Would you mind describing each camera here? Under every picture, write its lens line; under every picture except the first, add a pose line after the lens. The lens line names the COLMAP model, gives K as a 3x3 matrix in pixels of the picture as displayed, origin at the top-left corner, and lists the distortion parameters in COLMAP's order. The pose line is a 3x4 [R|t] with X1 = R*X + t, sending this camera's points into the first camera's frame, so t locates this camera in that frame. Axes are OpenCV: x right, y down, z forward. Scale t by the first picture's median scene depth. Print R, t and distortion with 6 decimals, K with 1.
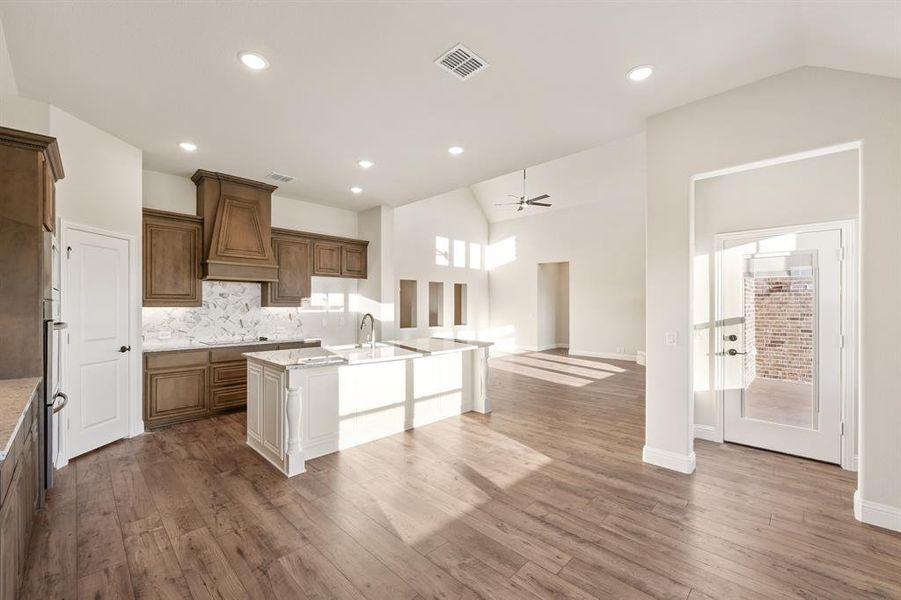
lens RADIAL K [[368.9, 0, 443.5], [0, 368.9, 303.2], [0, 0, 1]] dist [-0.001376, -0.000249]
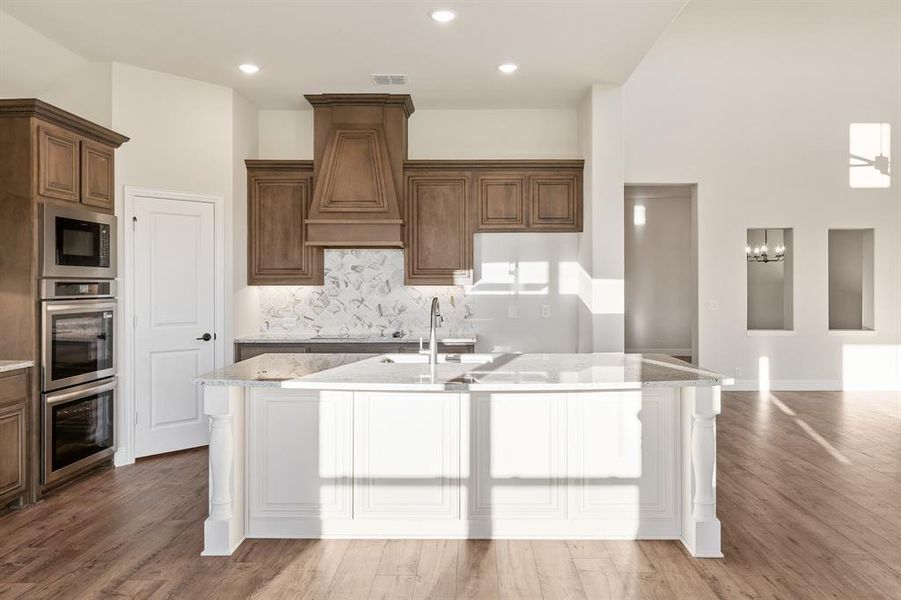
lens RADIAL K [[610.6, 0, 451.2], [0, 610.6, 284.4], [0, 0, 1]] dist [0.000849, -0.002739]
pose [[0.700809, -0.001146, -0.713348, 0.349668], [0.006929, 0.999962, 0.005200, 0.003341], [0.713315, -0.008587, 0.700791, 0.322227]]
